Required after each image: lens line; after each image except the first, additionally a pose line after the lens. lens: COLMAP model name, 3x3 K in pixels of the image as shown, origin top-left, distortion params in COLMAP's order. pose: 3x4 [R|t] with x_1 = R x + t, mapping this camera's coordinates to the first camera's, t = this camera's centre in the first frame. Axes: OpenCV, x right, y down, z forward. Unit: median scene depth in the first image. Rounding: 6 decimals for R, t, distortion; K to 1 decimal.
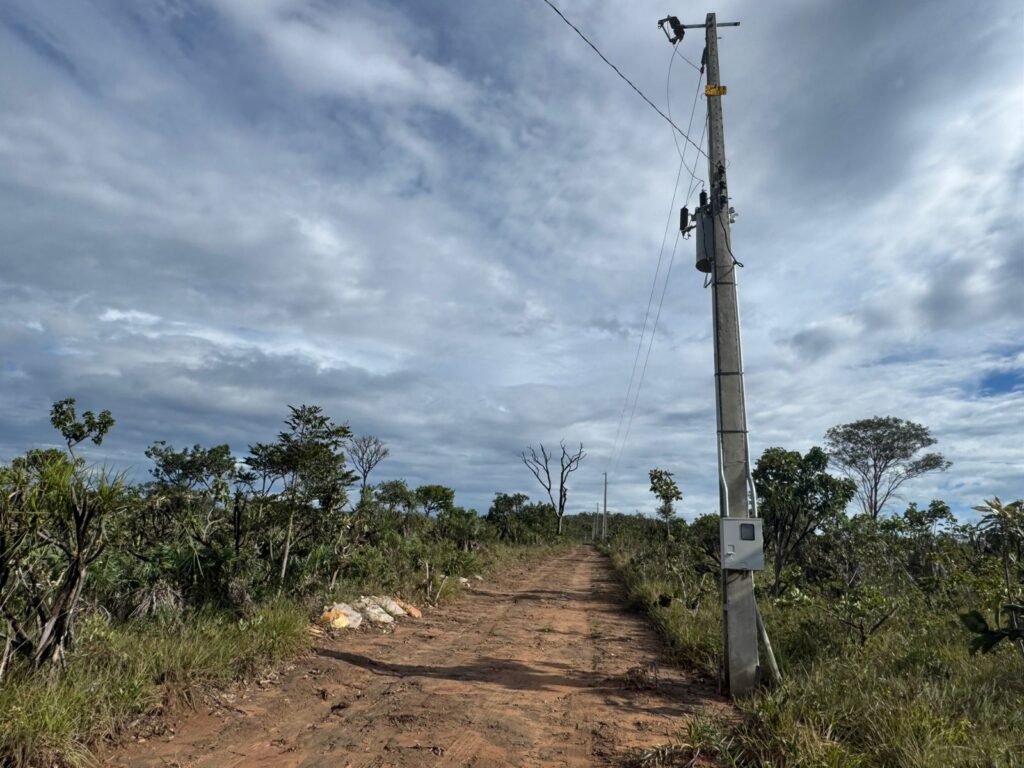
lens RADIAL K [[570.3, 0, 591.4], [0, 570.3, 397.3], [0, 0, 1]] dist [-0.014230, 0.000332]
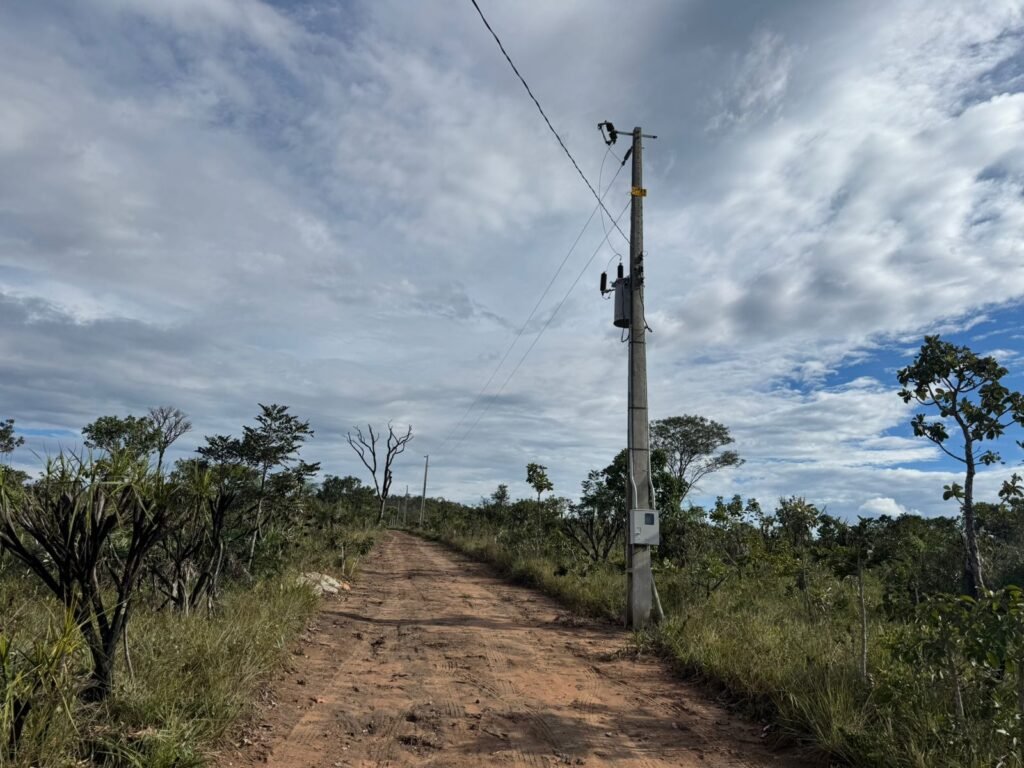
lens RADIAL K [[694.9, 0, 506.6], [0, 694.9, 378.3], [0, 0, 1]] dist [0.113265, -0.221228]
pose [[0.963595, 0.063633, 0.259684, -0.195704], [-0.073275, 0.996930, 0.027607, -0.051066], [-0.257130, -0.045631, 0.965299, -0.217808]]
